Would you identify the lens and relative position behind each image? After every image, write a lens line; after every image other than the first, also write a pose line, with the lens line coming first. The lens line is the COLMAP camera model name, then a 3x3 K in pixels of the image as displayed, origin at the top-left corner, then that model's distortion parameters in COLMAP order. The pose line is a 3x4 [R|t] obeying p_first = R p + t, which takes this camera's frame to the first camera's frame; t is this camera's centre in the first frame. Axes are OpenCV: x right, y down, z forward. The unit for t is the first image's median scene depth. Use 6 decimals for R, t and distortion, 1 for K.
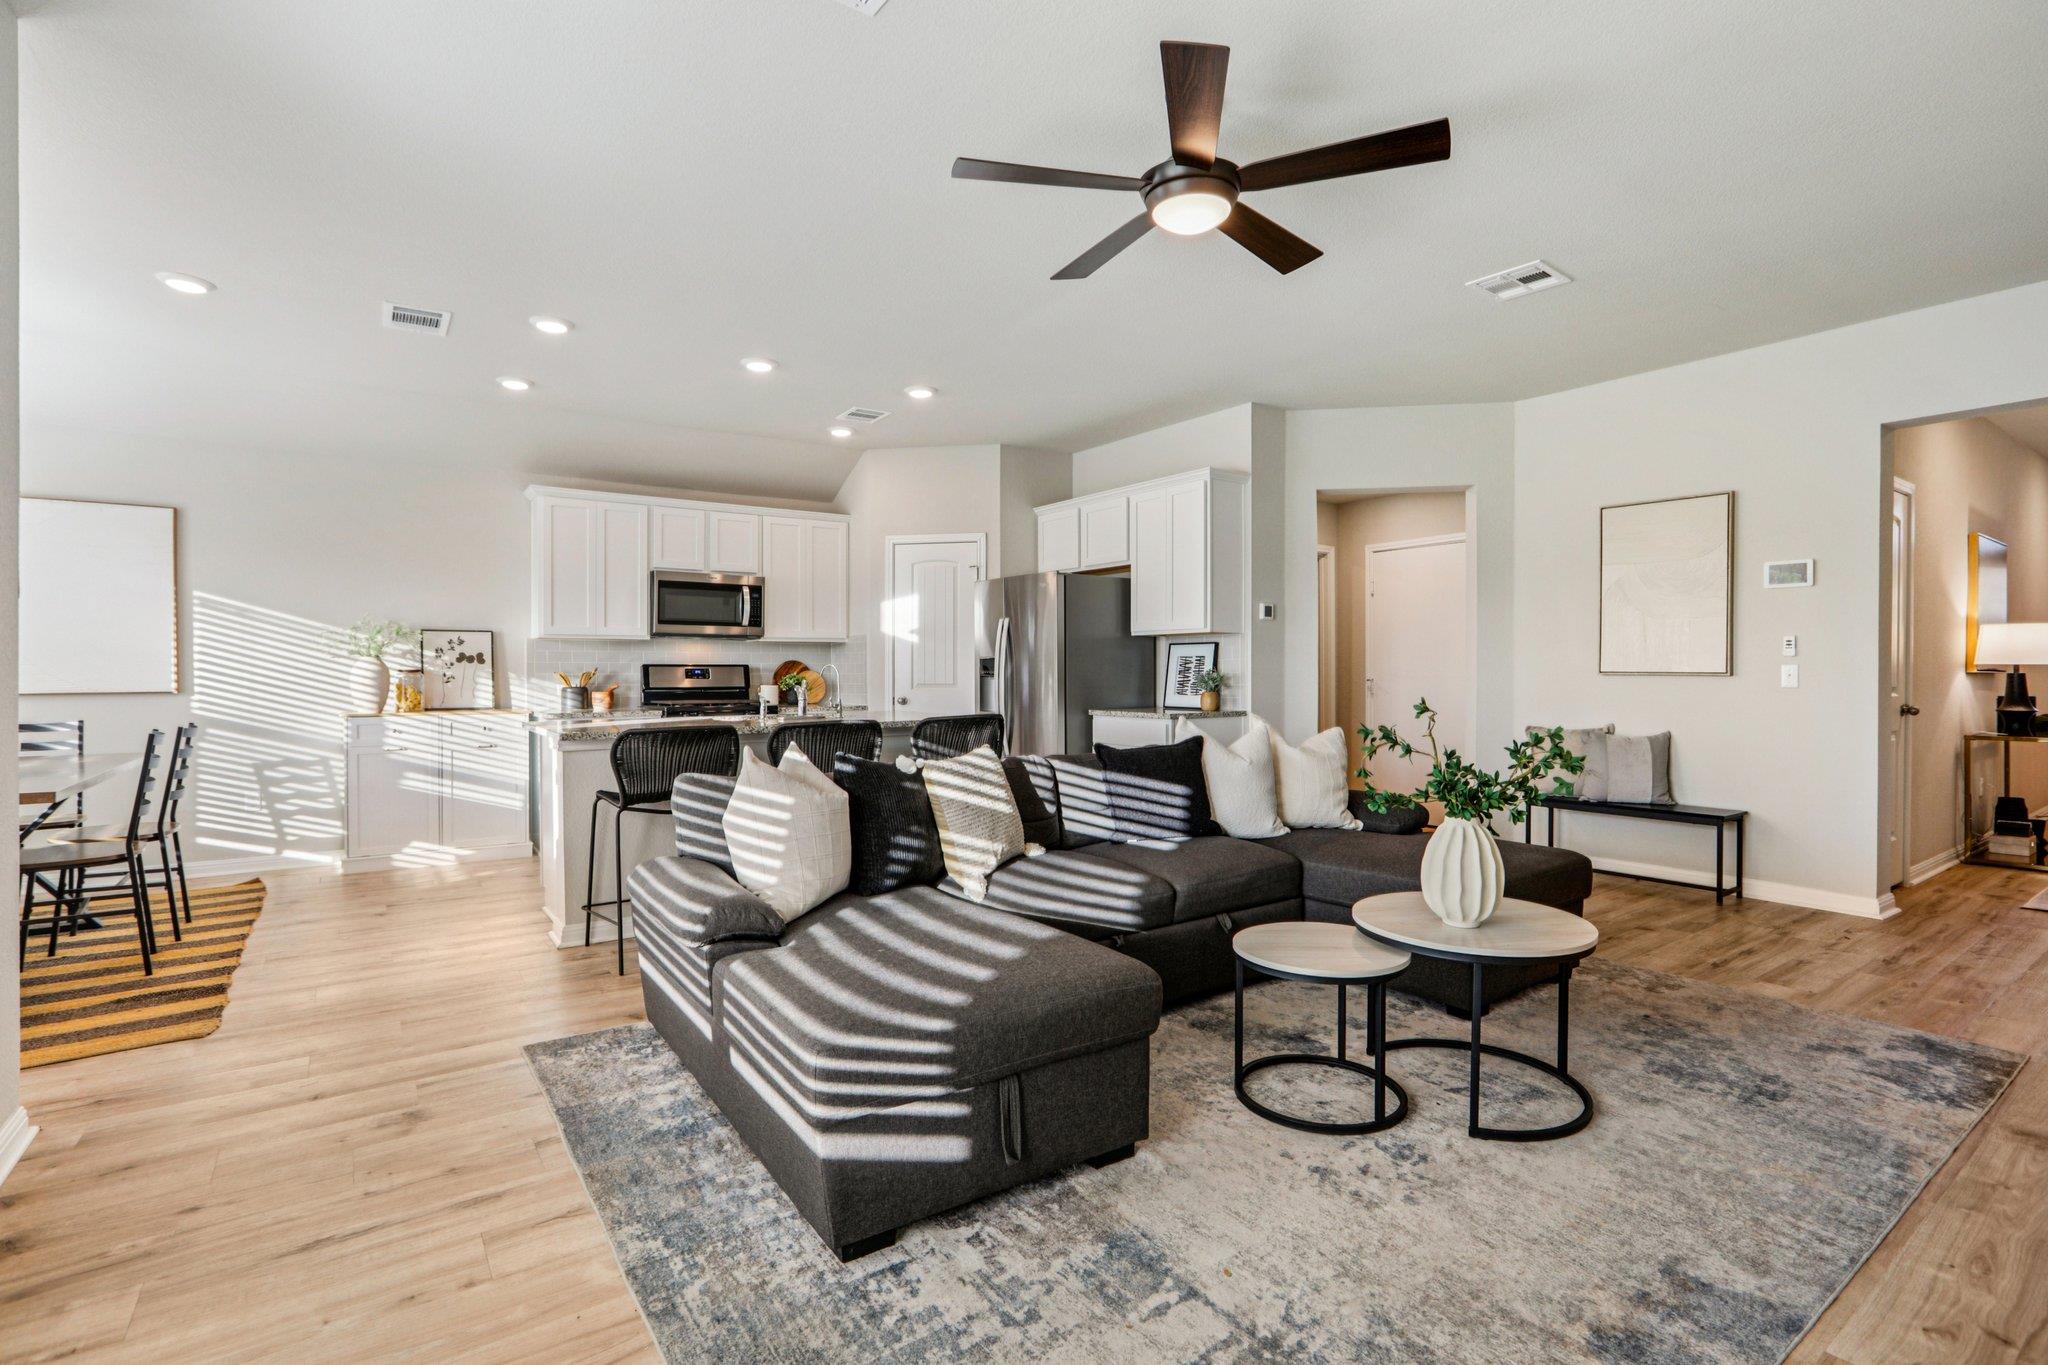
lens RADIAL K [[946.7, 0, 1003.8], [0, 946.7, 678.6], [0, 0, 1]] dist [-0.011230, 0.000303]
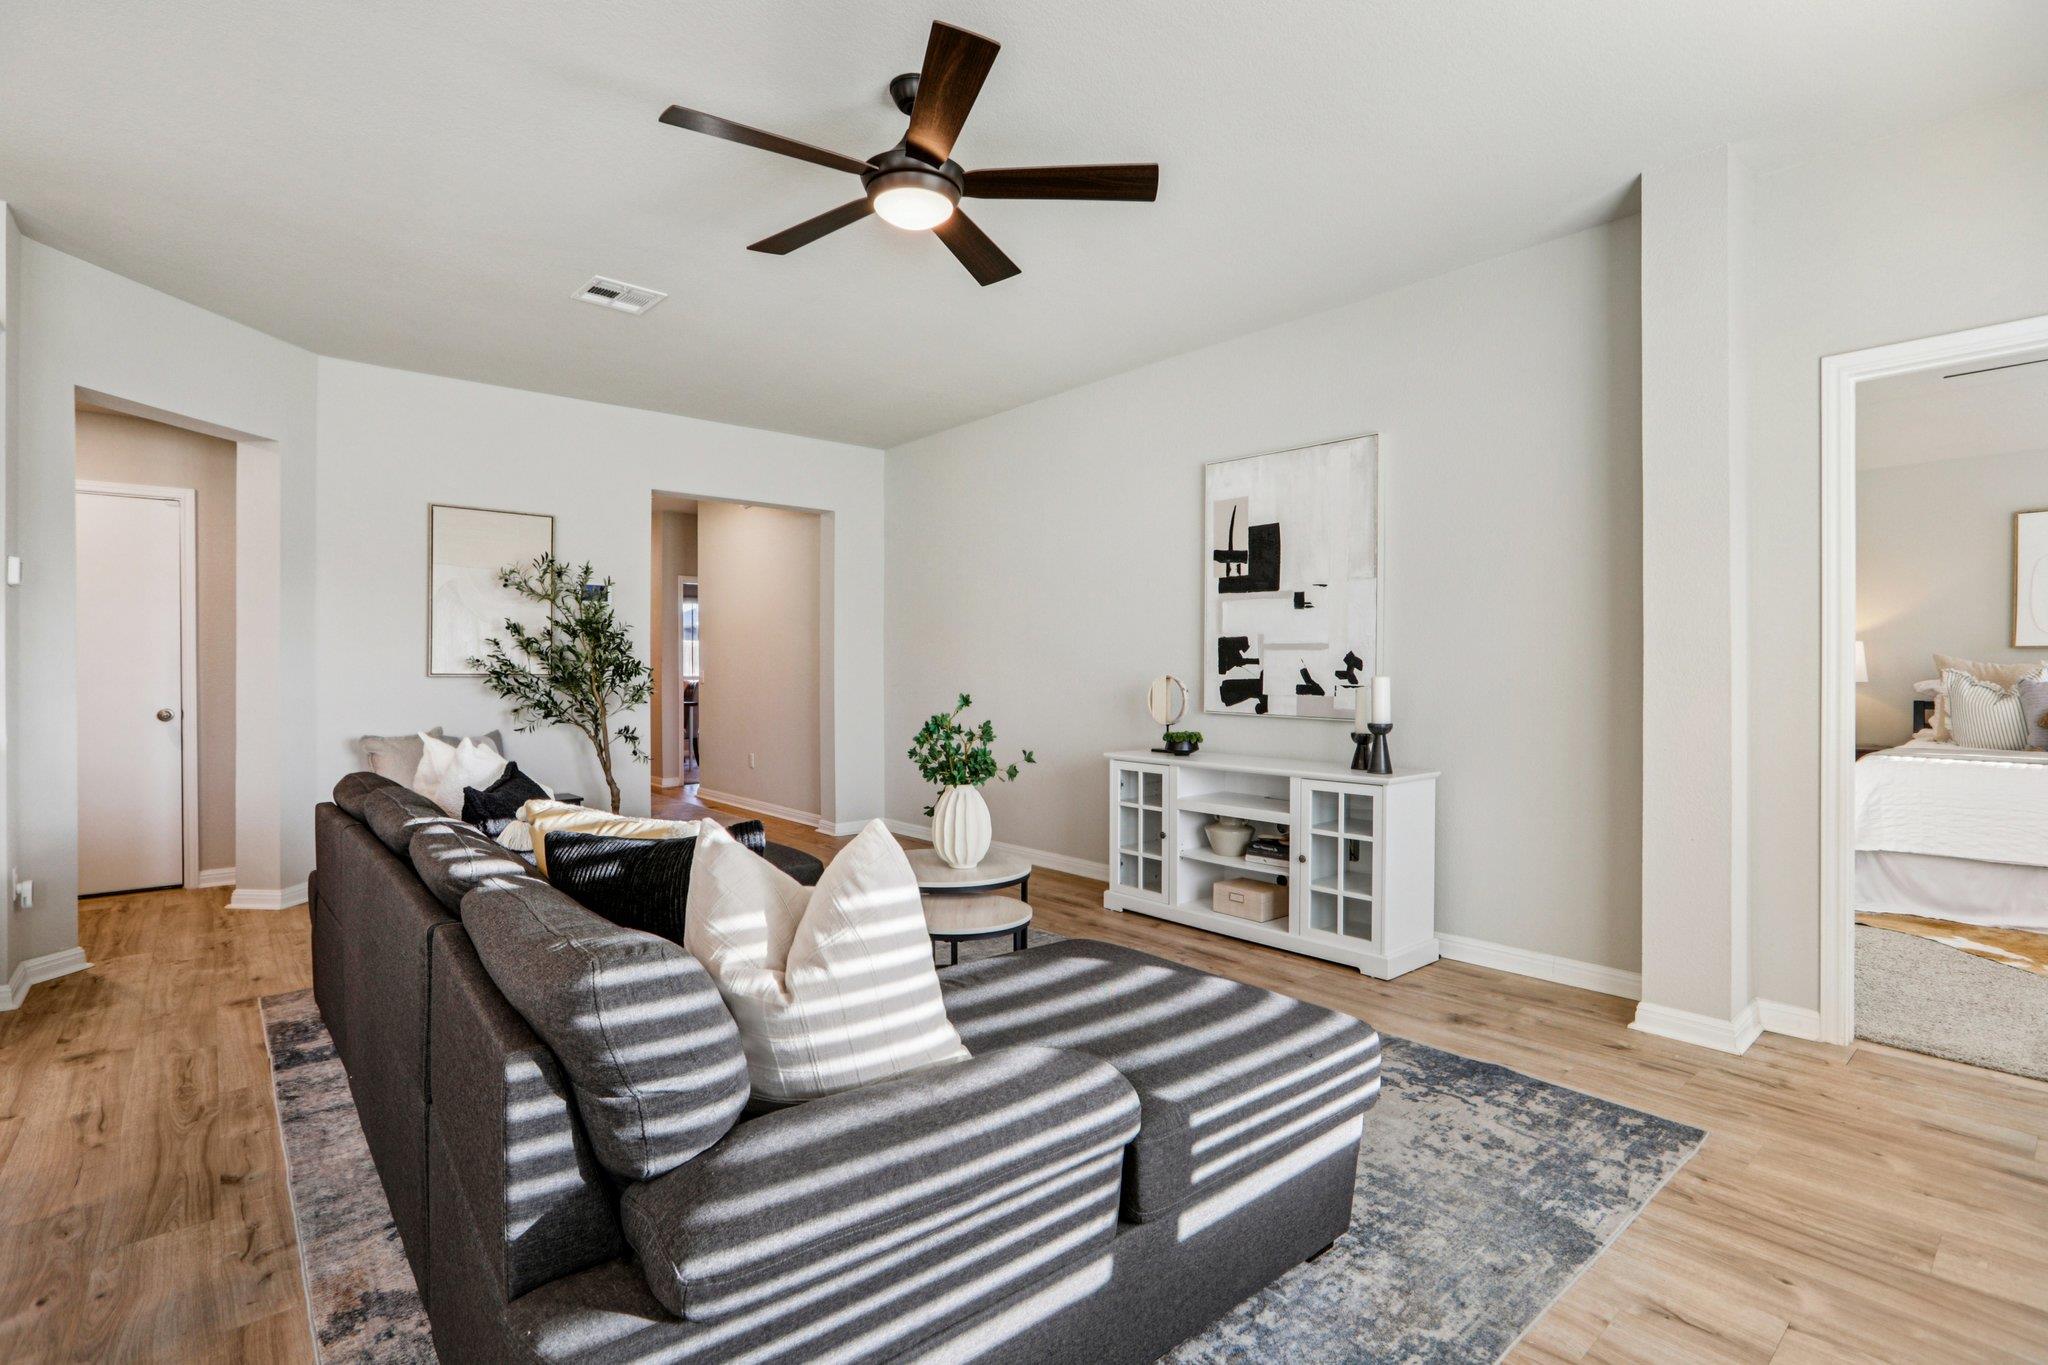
lens RADIAL K [[963.1, 0, 1020.4], [0, 963.1, 673.0], [0, 0, 1]] dist [-0.034276, 0.012522]
pose [[-0.100213, -0.000672, 0.994966, -0.350335], [0.010157, 0.999947, 0.001698, -0.003317], [-0.994914, 0.010277, -0.100201, 0.430608]]
